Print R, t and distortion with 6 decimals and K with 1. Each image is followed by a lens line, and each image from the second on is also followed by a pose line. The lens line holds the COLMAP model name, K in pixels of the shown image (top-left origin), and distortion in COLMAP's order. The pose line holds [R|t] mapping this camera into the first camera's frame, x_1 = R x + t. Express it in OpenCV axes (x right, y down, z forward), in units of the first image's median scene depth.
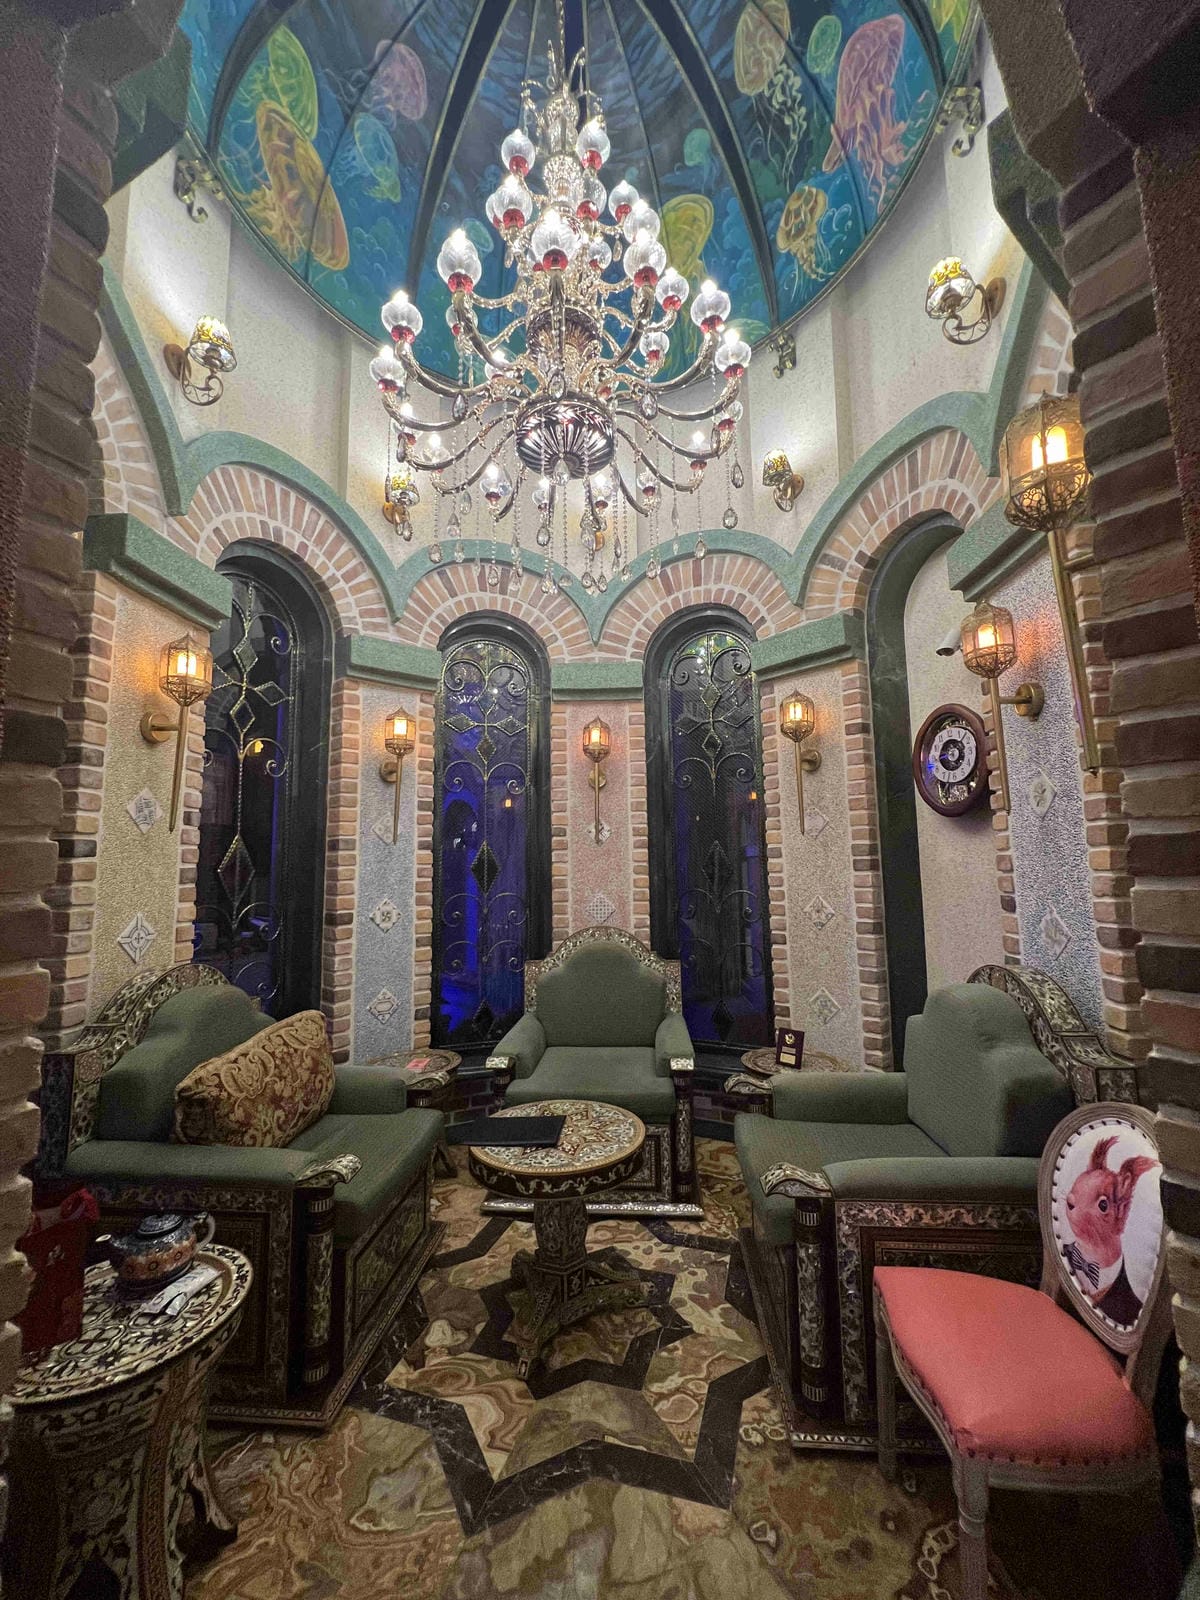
lens RADIAL K [[643.9, 0, 600.4], [0, 643.9, 800.1], [0, 0, 1]] dist [-0.003000, -0.000157]
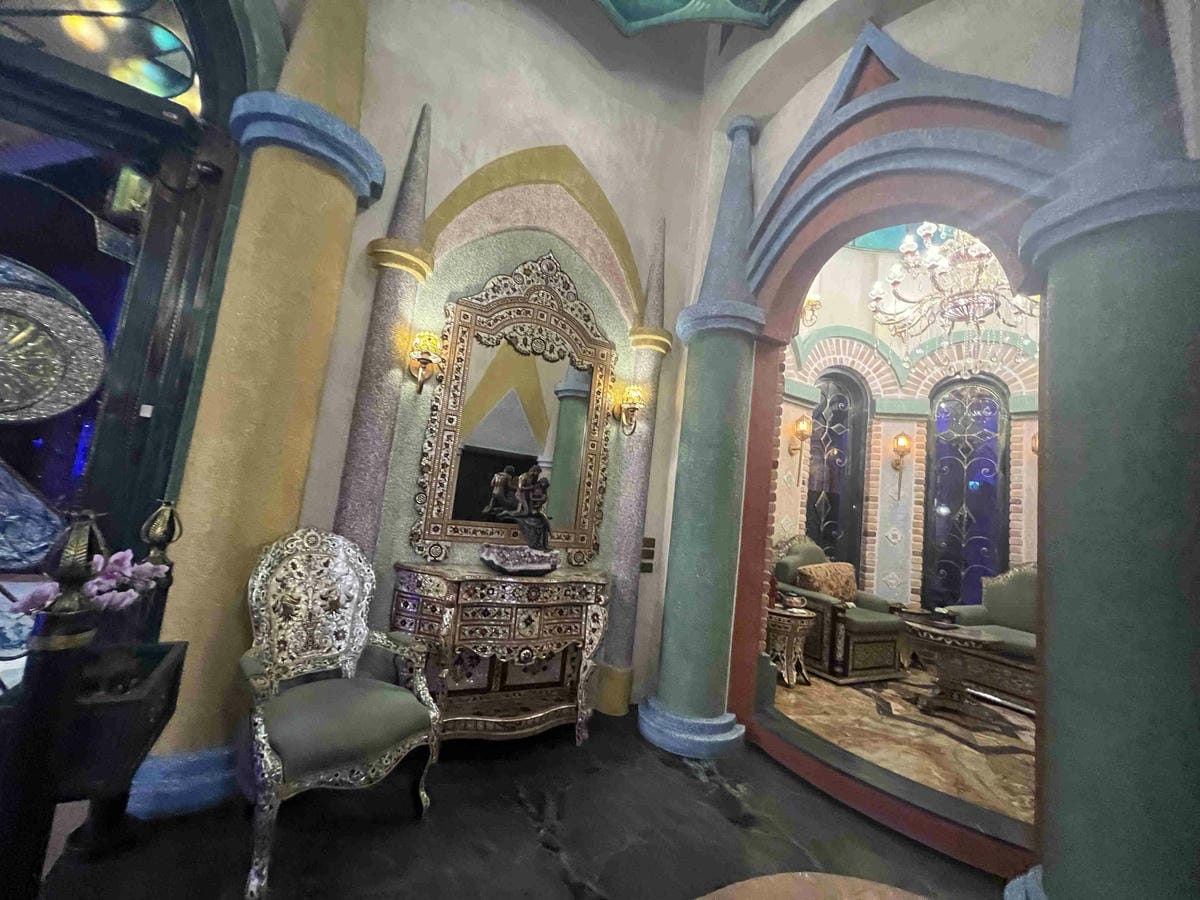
lens RADIAL K [[482.9, 0, 600.6], [0, 482.9, 449.5], [0, 0, 1]] dist [-0.003000, -0.000157]
pose [[0.553656, -0.019900, -0.832508, 0.427385], [-0.026996, 0.998760, -0.041828, -0.001714], [0.832308, 0.045633, 0.552432, -0.617752]]
